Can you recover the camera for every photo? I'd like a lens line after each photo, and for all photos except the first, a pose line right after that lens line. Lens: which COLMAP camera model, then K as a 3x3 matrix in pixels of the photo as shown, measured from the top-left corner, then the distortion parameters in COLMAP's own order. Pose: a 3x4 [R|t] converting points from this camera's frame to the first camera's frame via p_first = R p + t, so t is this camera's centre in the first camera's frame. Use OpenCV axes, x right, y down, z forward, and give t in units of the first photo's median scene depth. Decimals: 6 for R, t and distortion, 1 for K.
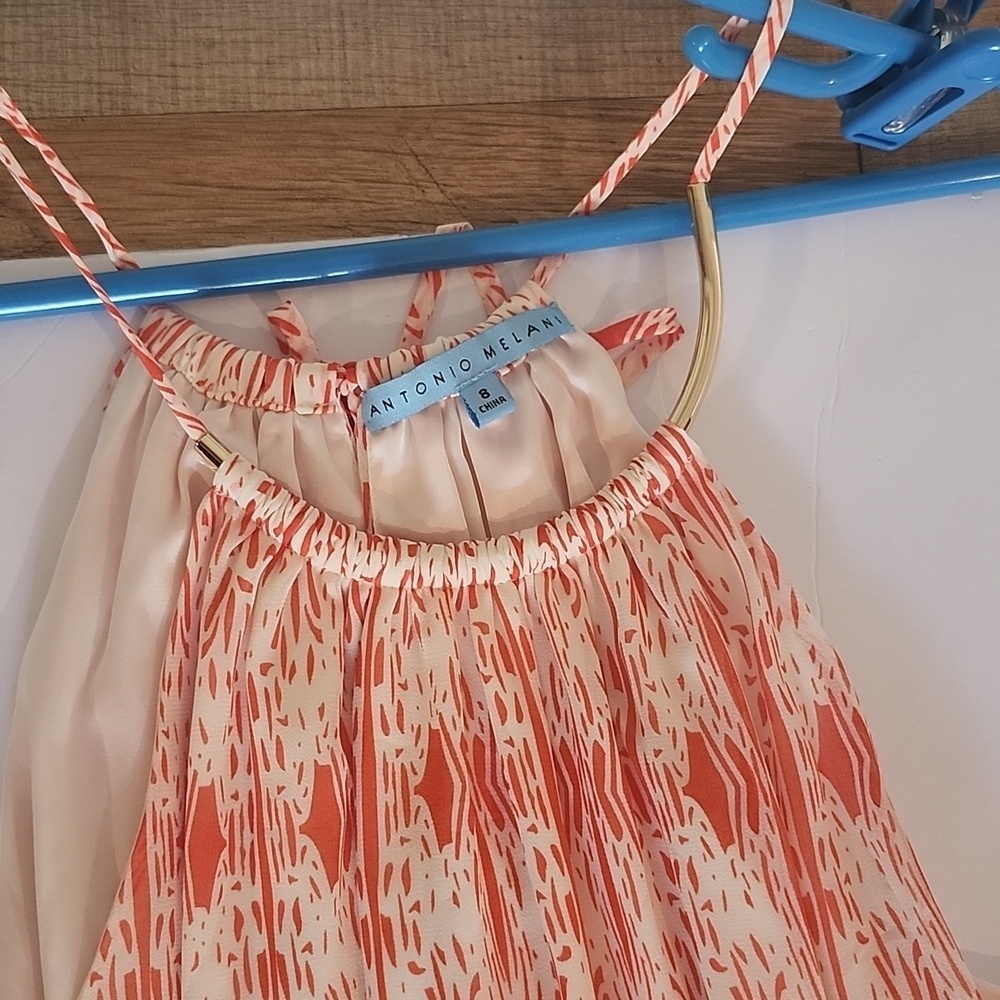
lens RADIAL K [[1635.0, 0, 500.0], [0, 1635.0, 500.0], [0, 0, 1]] dist [0.158635, -0.380656]
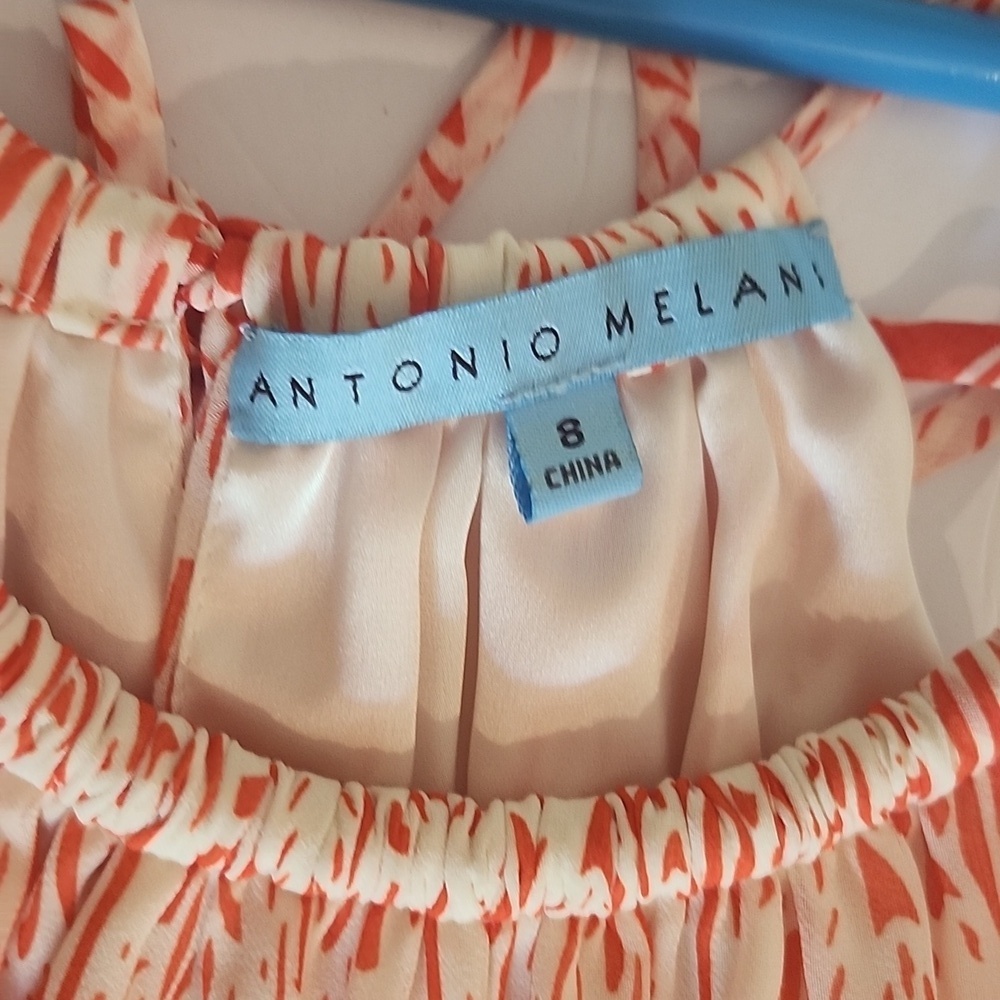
lens RADIAL K [[1635.0, 0, 500.0], [0, 1635.0, 500.0], [0, 0, 1]] dist [0.158635, -0.380656]
pose [[0.950670, 0.301137, 0.074452, -0.047551], [-0.310170, 0.926365, 0.213640, -0.125529], [-0.004635, -0.226194, 0.974071, 0.653784]]
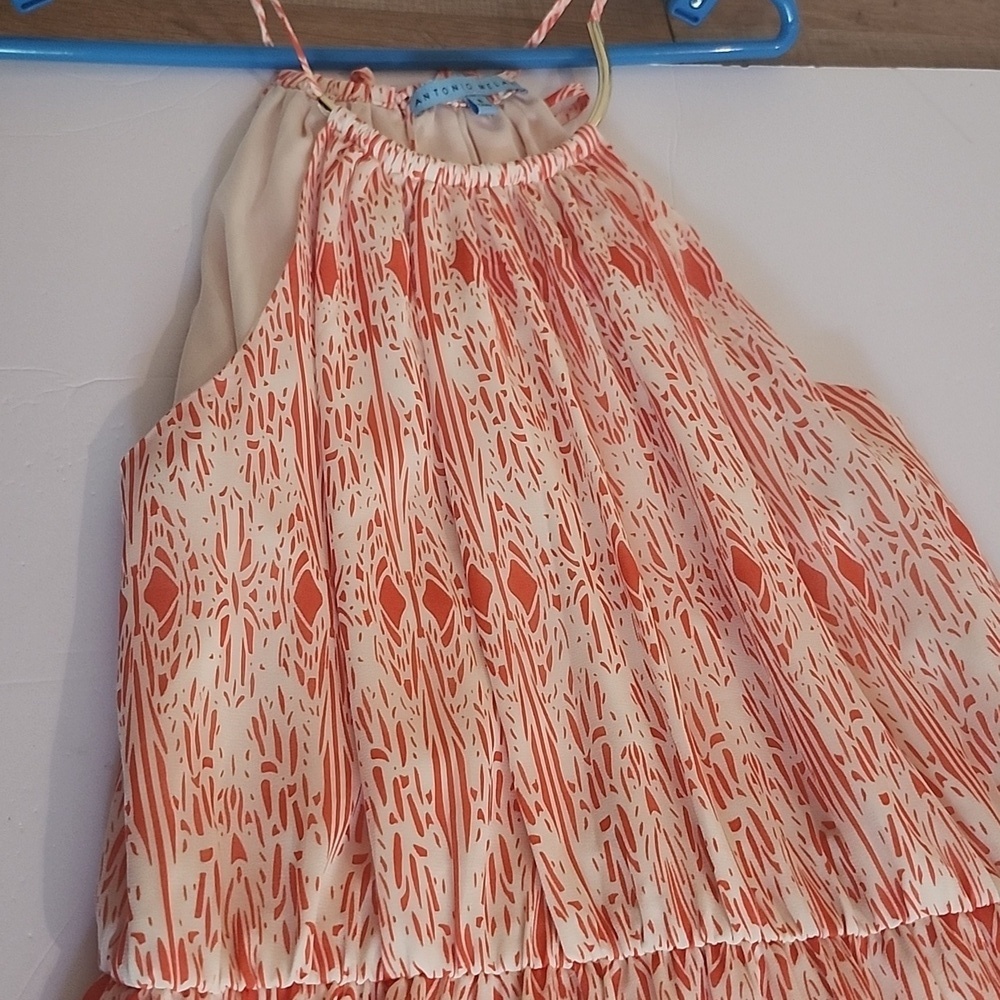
lens RADIAL K [[1635.0, 0, 500.0], [0, 1635.0, 500.0], [0, 0, 1]] dist [0.158635, -0.380656]
pose [[0.993961, 0.015744, 0.108596, -0.174563], [0.034381, 0.895139, -0.444459, 1.109035], [-0.104206, 0.445509, 0.889192, -0.375401]]
